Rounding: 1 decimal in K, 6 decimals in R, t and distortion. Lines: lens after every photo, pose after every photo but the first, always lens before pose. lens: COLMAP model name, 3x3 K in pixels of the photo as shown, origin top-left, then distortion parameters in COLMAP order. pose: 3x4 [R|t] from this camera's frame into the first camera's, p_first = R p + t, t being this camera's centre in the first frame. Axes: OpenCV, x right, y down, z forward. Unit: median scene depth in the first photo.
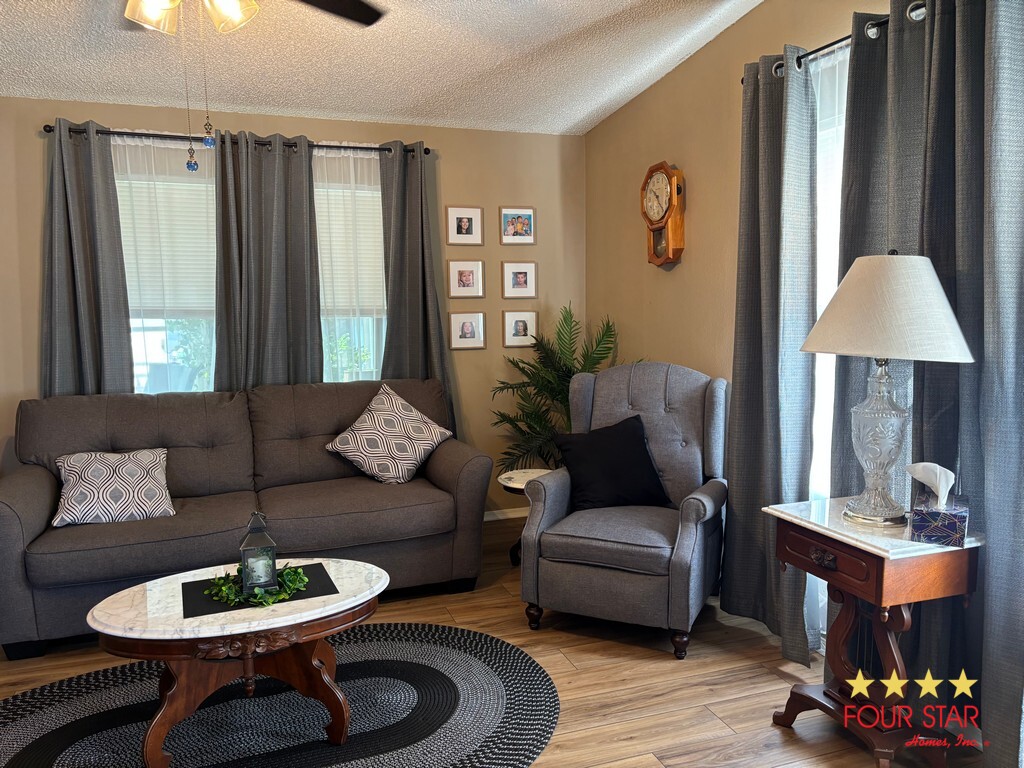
lens RADIAL K [[777.6, 0, 504.2], [0, 777.6, 381.8], [0, 0, 1]] dist [0.074458, -0.087879]
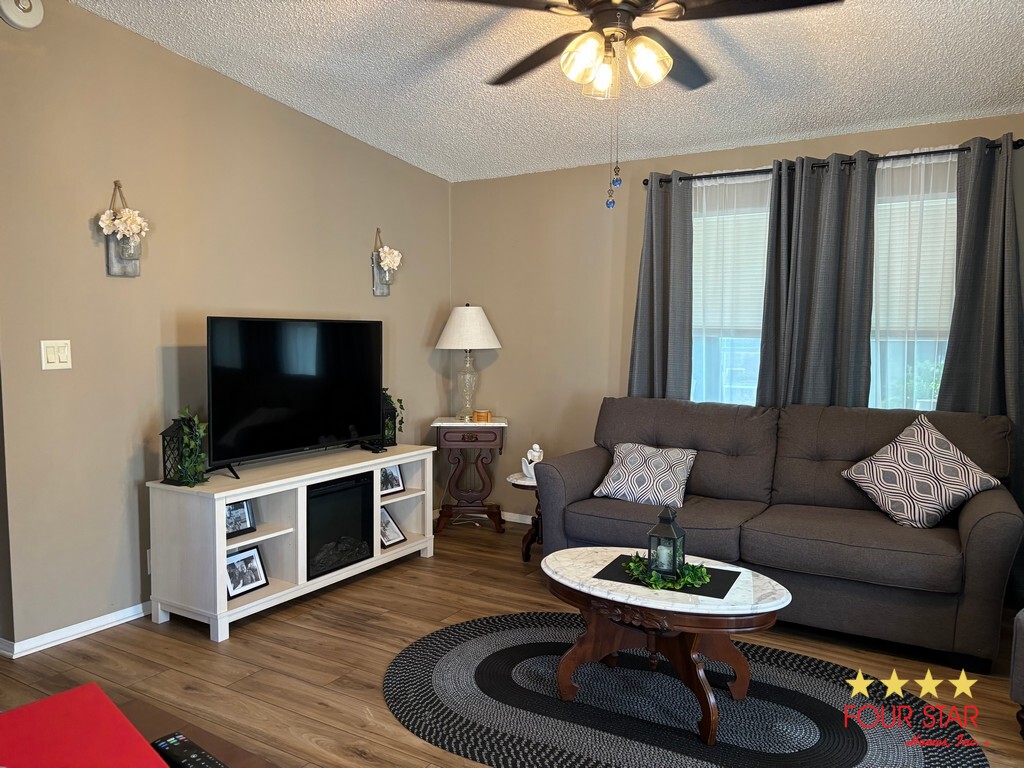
lens RADIAL K [[777.6, 0, 504.2], [0, 777.6, 381.8], [0, 0, 1]] dist [0.074458, -0.087879]
pose [[0.625201, 0.067207, -0.777565, 0.254829], [-0.092271, 0.995663, 0.011867, -0.001169], [0.774990, 0.064328, 0.628691, 0.069185]]
